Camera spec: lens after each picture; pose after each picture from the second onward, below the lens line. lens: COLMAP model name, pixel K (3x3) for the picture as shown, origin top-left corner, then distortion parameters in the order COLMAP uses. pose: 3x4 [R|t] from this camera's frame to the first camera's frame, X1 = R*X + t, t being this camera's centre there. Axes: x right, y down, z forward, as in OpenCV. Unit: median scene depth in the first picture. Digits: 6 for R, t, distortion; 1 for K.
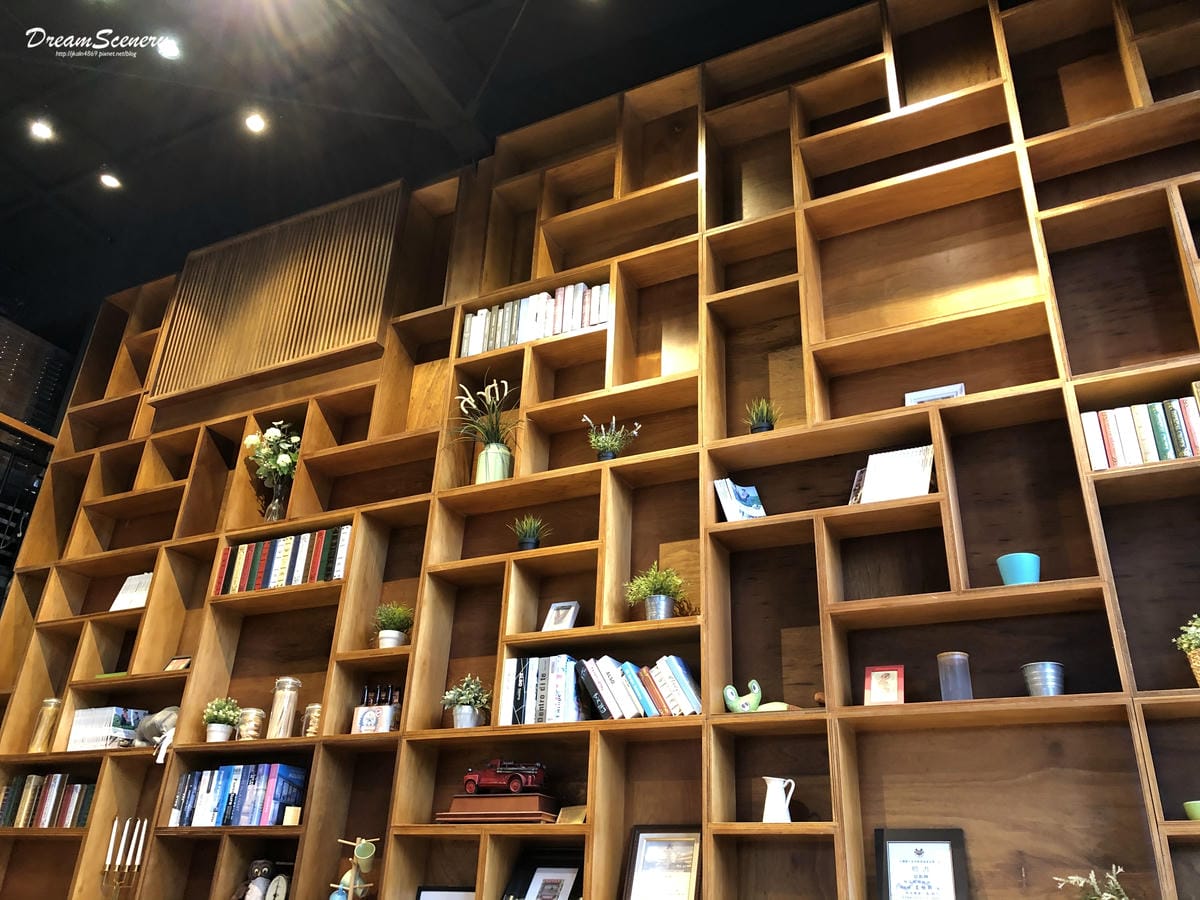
lens RADIAL K [[961.7, 0, 600.0], [0, 961.7, 450.0], [0, 0, 1]] dist [0.024639, -0.000419]
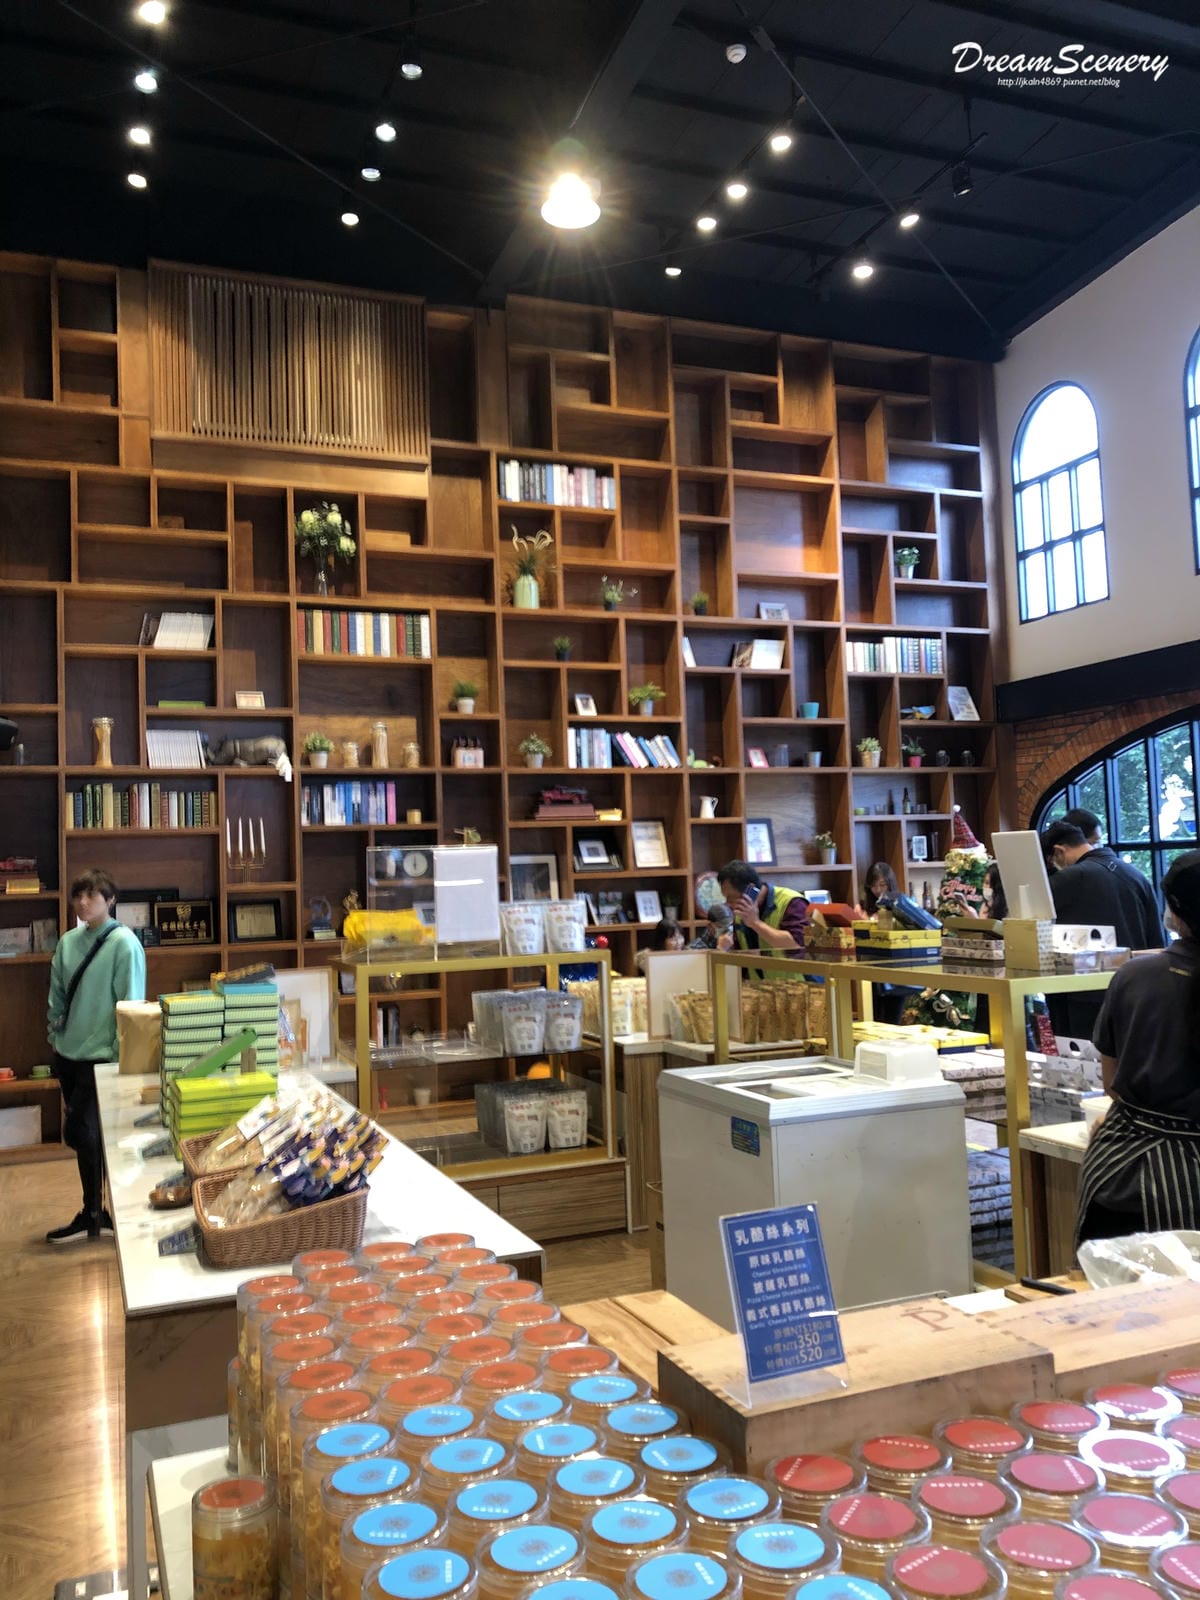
lens RADIAL K [[1282.3, 0, 600.0], [0, 1282.3, 800.0], [0, 0, 1]] dist [0.024639, -0.000419]
pose [[0.664244, -0.025055, 0.747096, -1.673393], [-0.279685, 0.918516, 0.279472, -0.297642], [-0.693221, -0.394589, 0.603111, -0.414230]]
